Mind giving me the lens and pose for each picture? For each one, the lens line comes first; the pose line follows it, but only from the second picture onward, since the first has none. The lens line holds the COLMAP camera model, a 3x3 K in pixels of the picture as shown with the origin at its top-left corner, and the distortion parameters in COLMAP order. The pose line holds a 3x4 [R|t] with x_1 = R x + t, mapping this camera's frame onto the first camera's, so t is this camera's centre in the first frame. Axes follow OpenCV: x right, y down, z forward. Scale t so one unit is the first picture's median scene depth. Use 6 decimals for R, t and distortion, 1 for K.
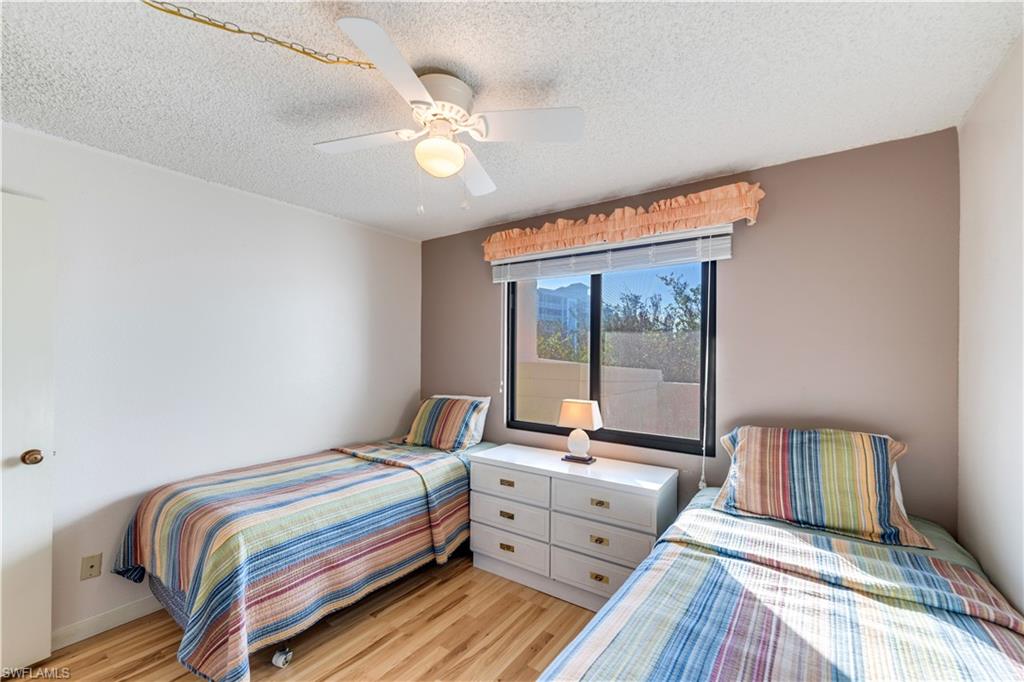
lens RADIAL K [[416.6, 0, 513.8], [0, 416.6, 342.6], [0, 0, 1]] dist [0.002764, -0.000745]
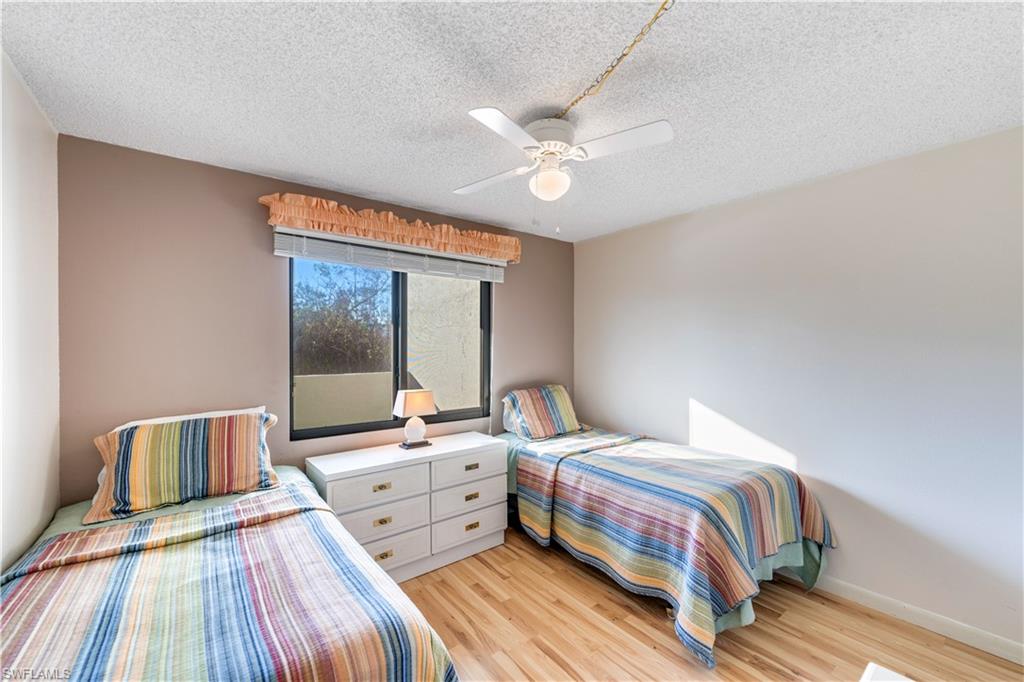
lens RADIAL K [[416.6, 0, 511.6], [0, 416.6, 341.7], [0, 0, 1]] dist [0.002764, -0.000745]
pose [[0.293366, 0.008611, 0.955962, -0.810069], [-0.008123, 0.999946, -0.006514, 0.019791], [-0.955966, -0.005855, 0.293420, 0.458930]]
